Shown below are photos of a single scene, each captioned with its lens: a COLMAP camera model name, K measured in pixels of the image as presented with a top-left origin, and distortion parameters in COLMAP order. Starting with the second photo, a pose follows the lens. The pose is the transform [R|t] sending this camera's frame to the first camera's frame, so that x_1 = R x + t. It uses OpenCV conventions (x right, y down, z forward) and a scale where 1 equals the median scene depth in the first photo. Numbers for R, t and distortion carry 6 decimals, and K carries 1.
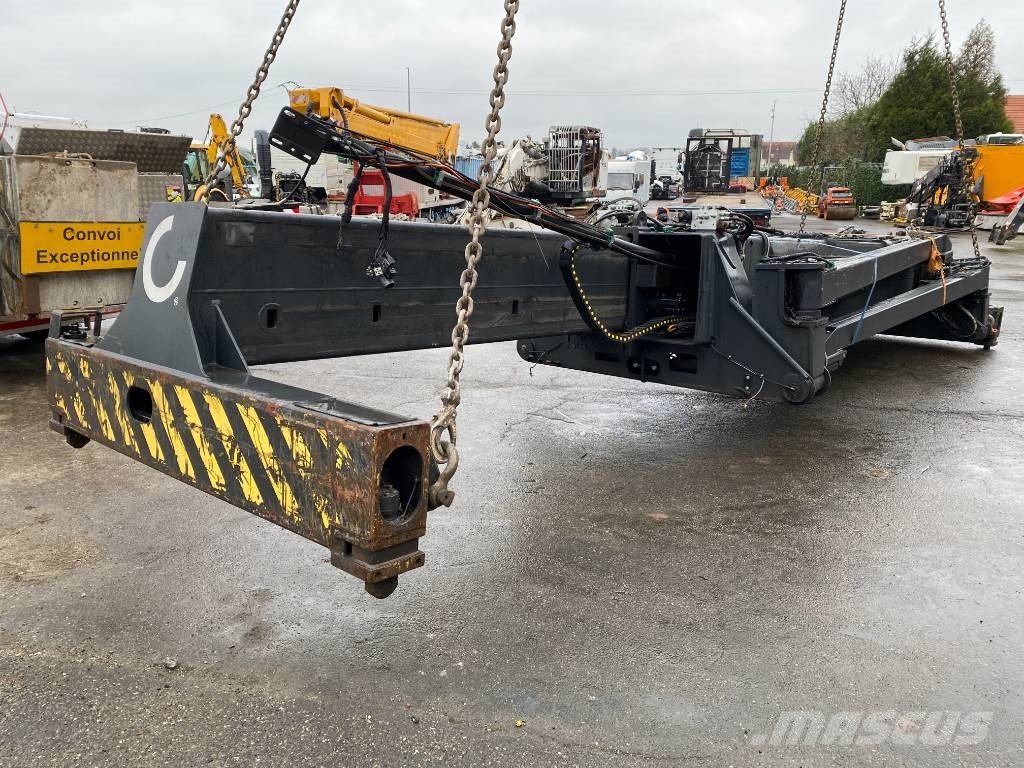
lens RADIAL K [[800.5, 0, 511.3], [0, 800.5, 381.8], [0, 0, 1]] dist [0.048253, -0.079331]
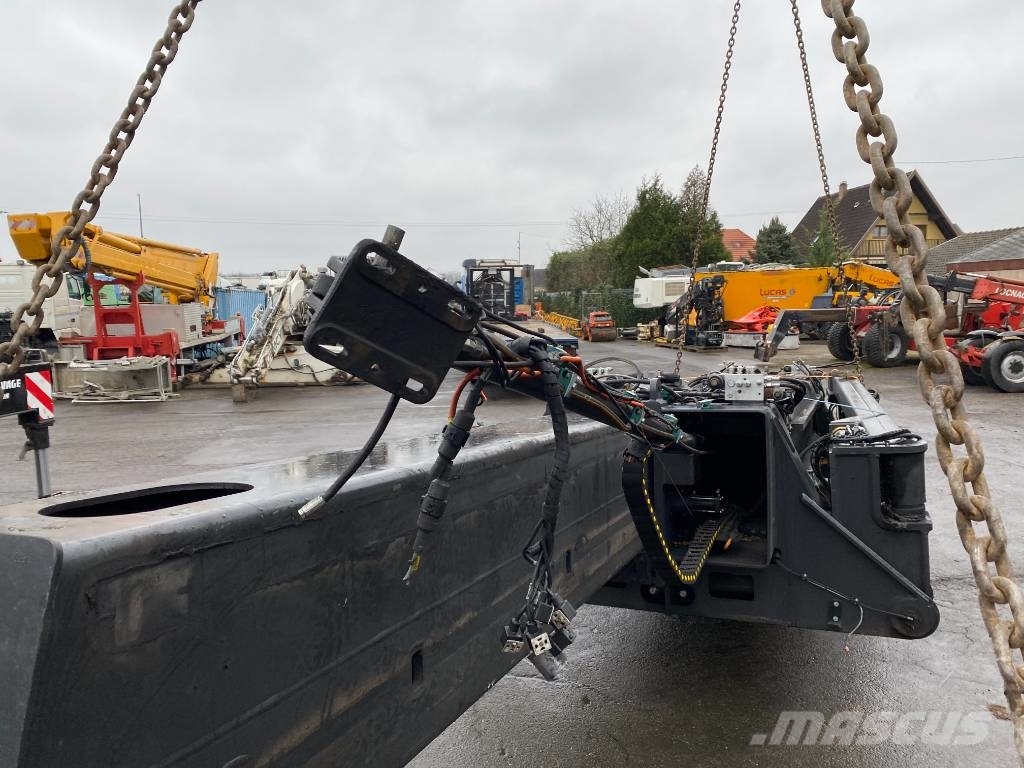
lens RADIAL K [[774.6, 0, 512.0], [0, 774.6, 384.0], [0, 0, 1]] dist [0.075668, -0.085995]
pose [[0.945452, -0.055512, 0.320996, -0.047868], [0.100640, 0.986945, -0.125743, -0.035084], [-0.309826, 0.151189, 0.938696, 0.102159]]
